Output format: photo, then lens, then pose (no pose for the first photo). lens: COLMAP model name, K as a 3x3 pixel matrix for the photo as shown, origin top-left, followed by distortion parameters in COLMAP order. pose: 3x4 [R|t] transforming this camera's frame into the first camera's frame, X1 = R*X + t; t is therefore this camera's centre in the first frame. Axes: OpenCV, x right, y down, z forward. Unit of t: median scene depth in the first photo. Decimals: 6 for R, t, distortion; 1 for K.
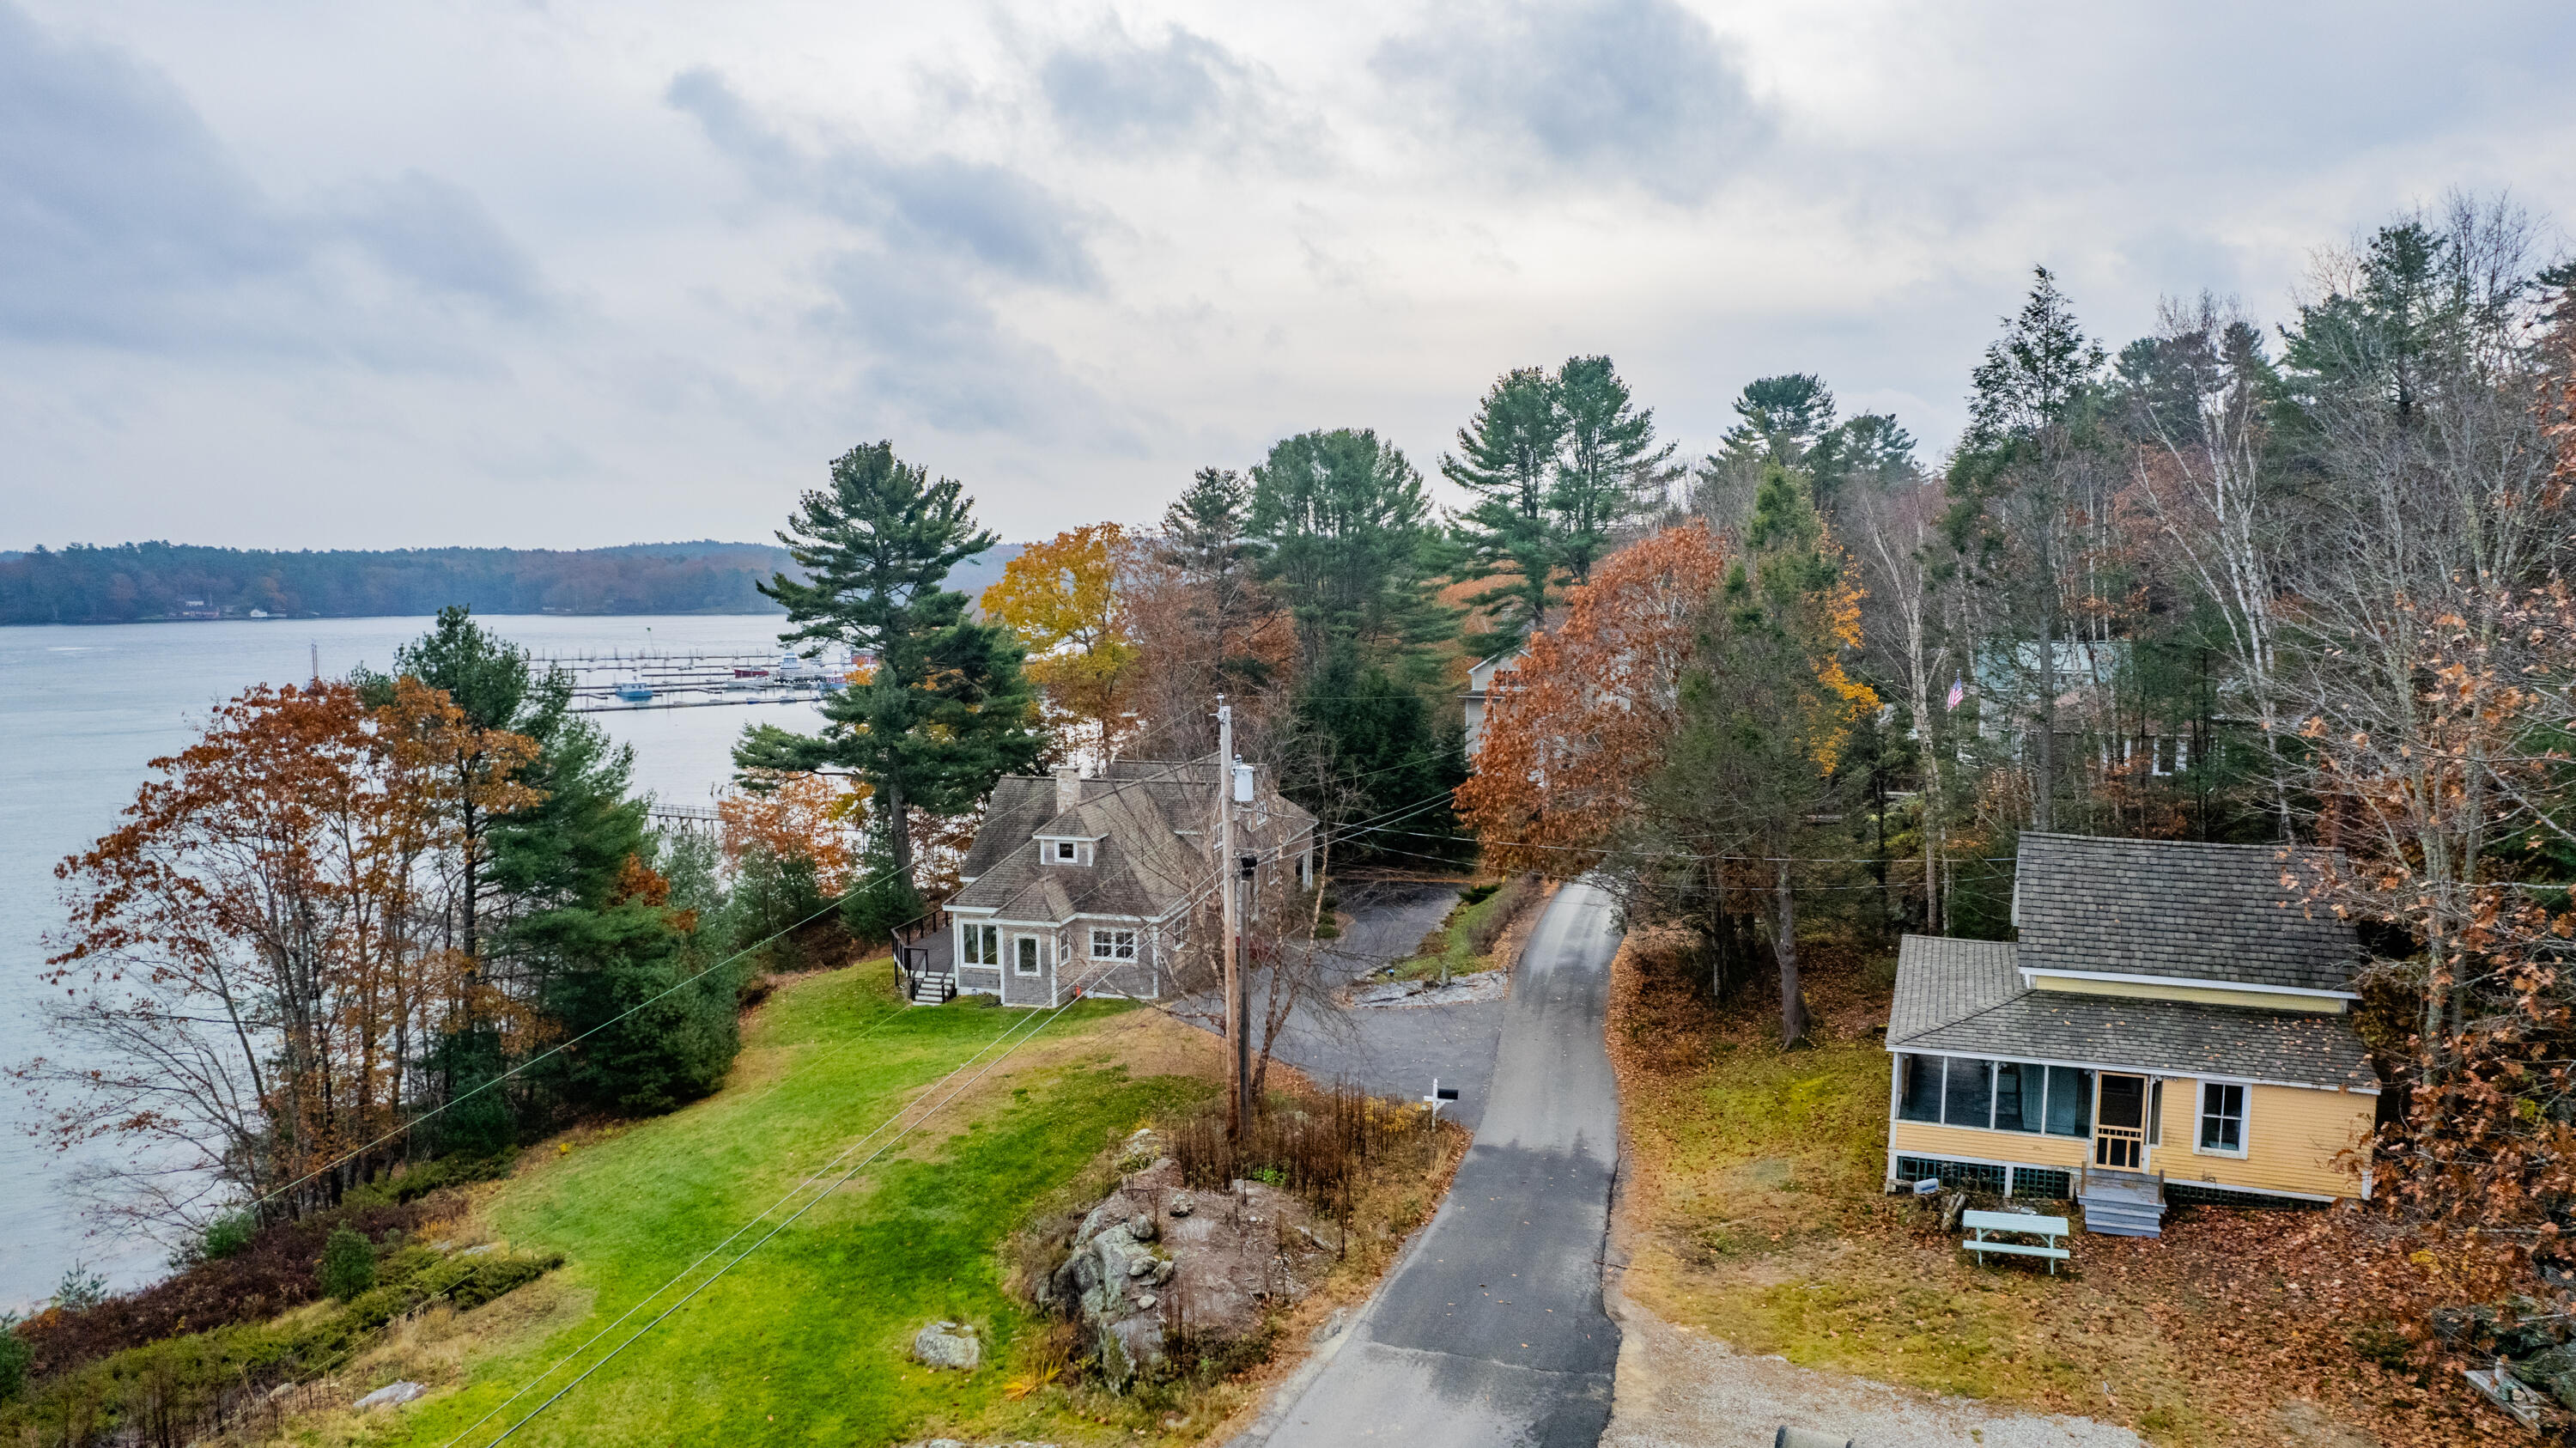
lens RADIAL K [[1680.6, 0, 1295.1], [0, 1680.6, 735.8], [0, 0, 1]] dist [-0.070454, 0.064923]
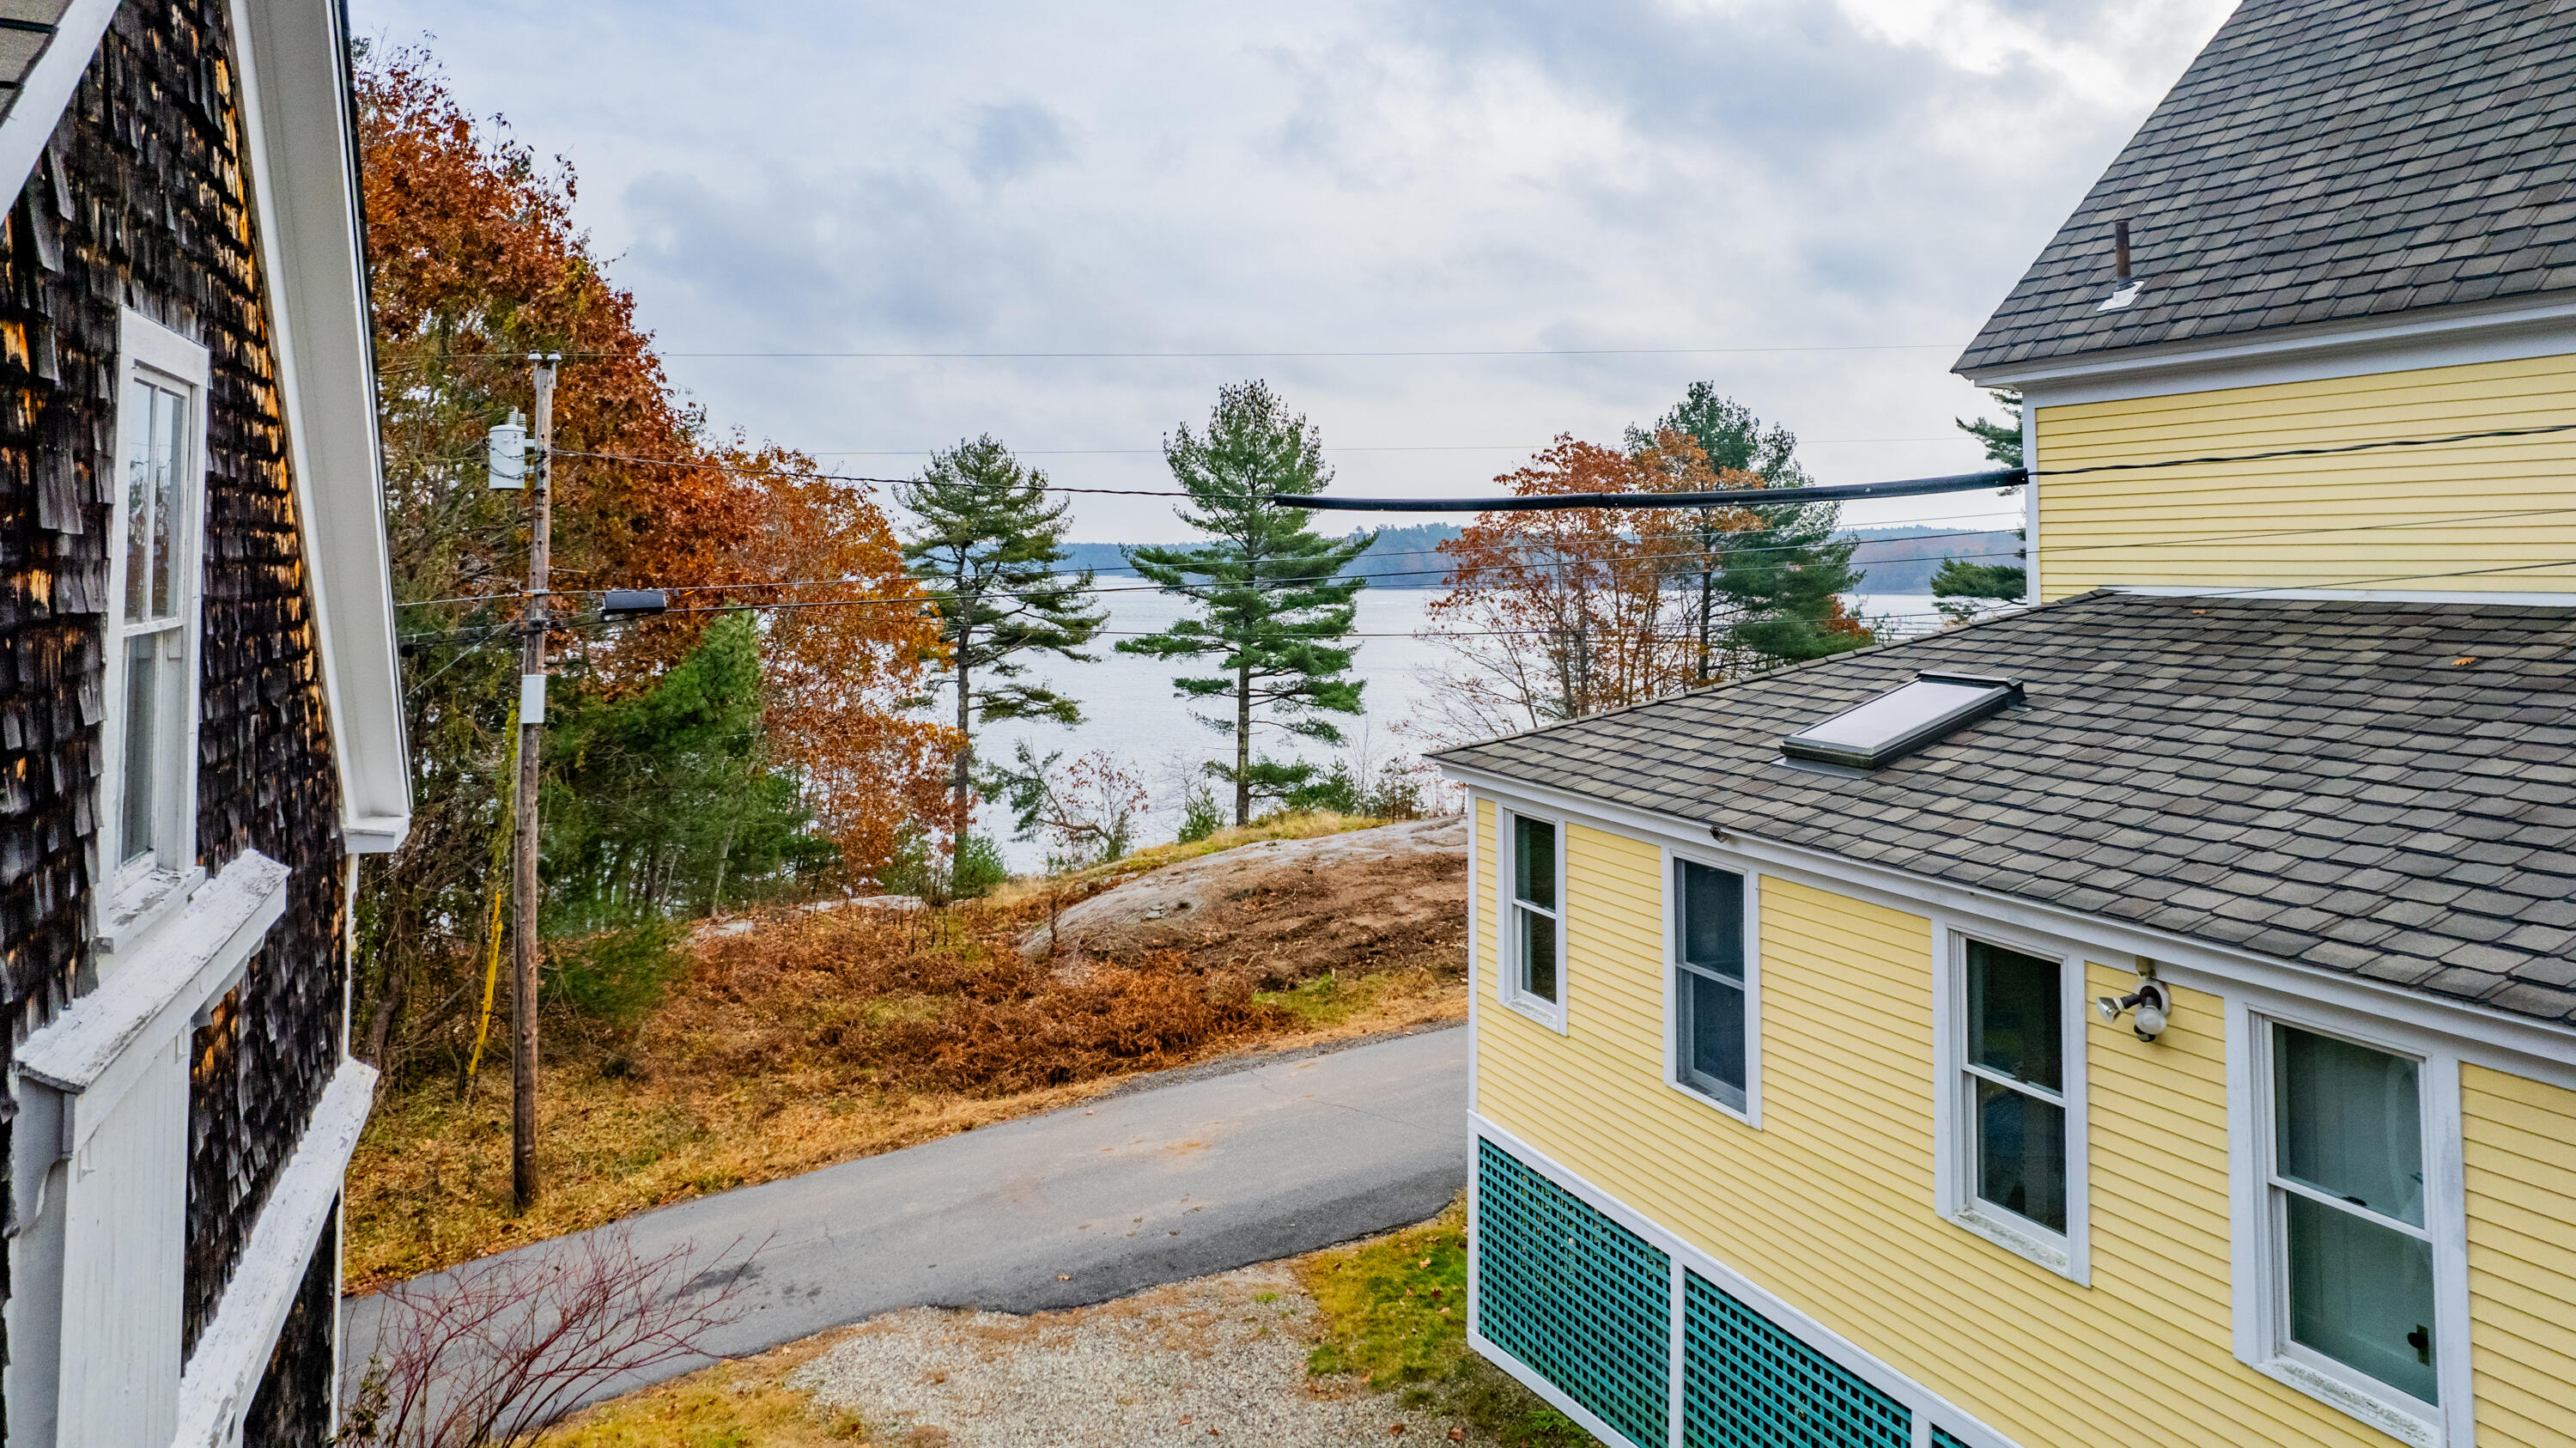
lens RADIAL K [[1709.4, 0, 1203.9], [0, 1709.4, 463.4], [0, 0, 1]] dist [-0.037762, 0.000374]
pose [[0.741857, -0.030814, -0.669850, 0.050776], [-0.074837, 0.988898, -0.128372, 0.116732], [0.666369, 0.145363, 0.731315, -0.124603]]
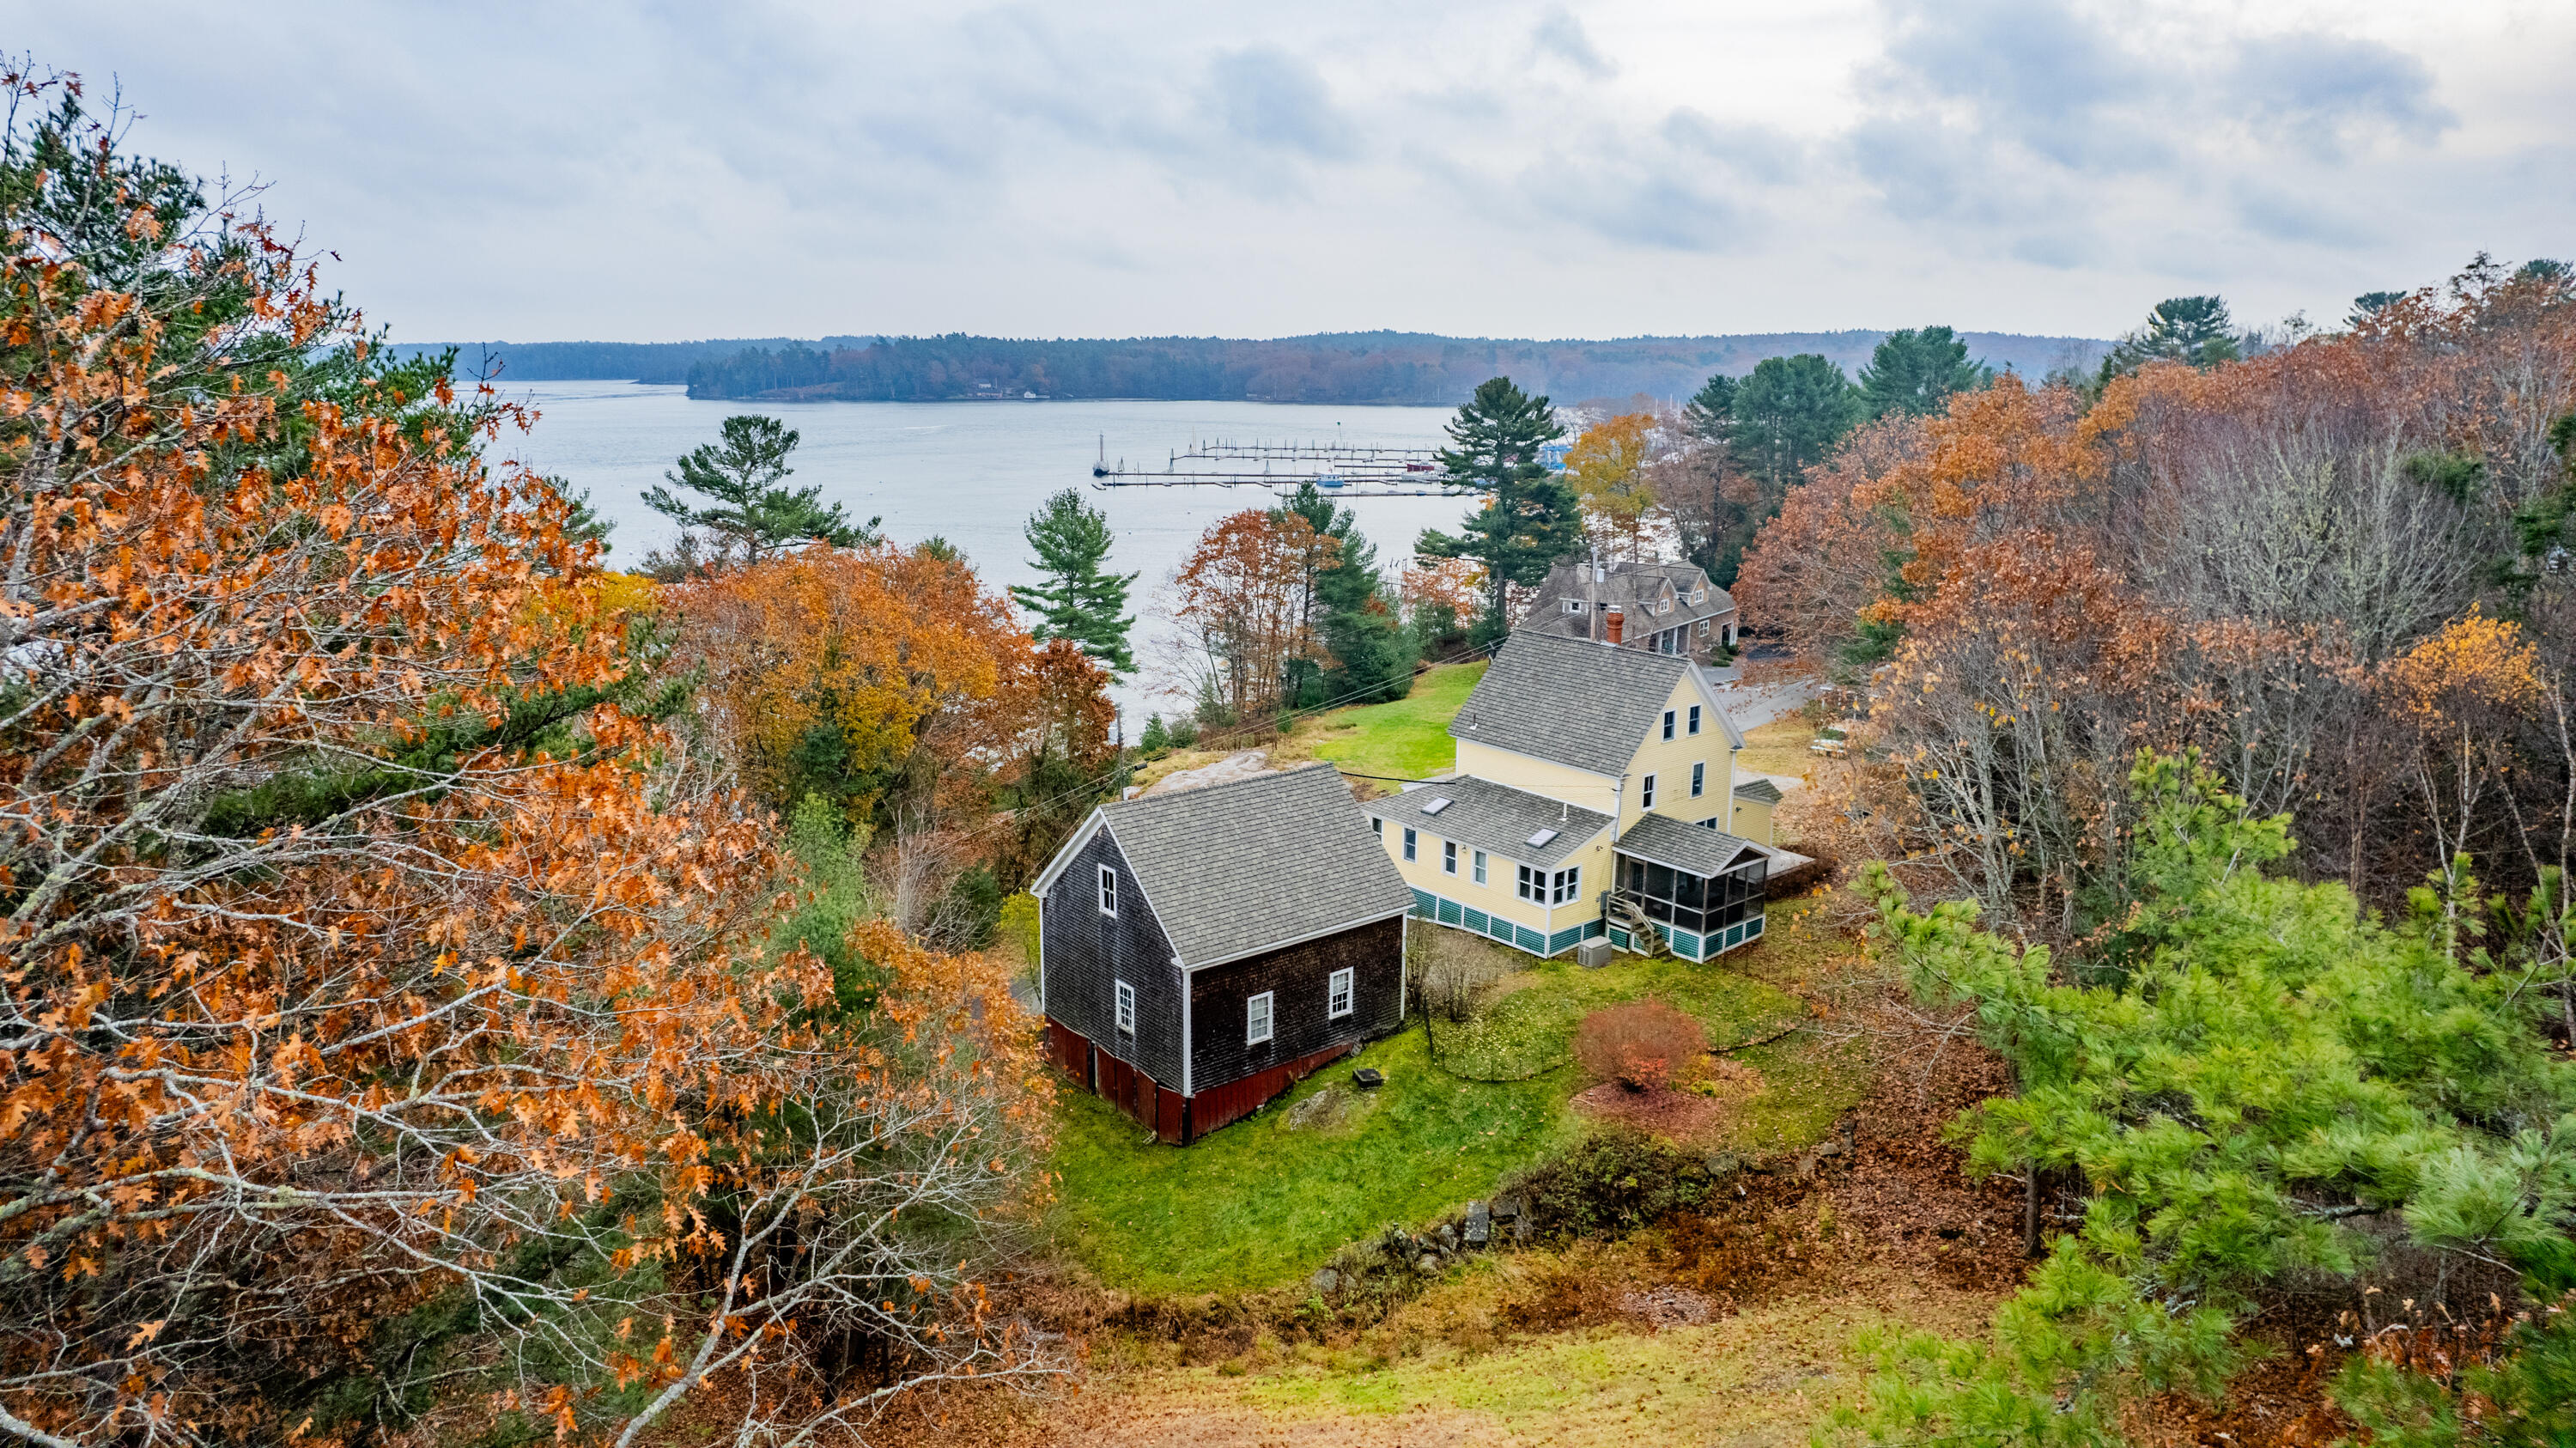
lens RADIAL K [[1646.5, 0, 1291.0], [0, 1646.5, 731.7], [0, 0, 1]] dist [-0.053567, 0.002707]
pose [[0.924134, 0.095967, -0.369820, 0.234601], [-0.048432, 0.989557, 0.135760, -0.026790], [0.378987, -0.107549, 0.919131, -0.764737]]
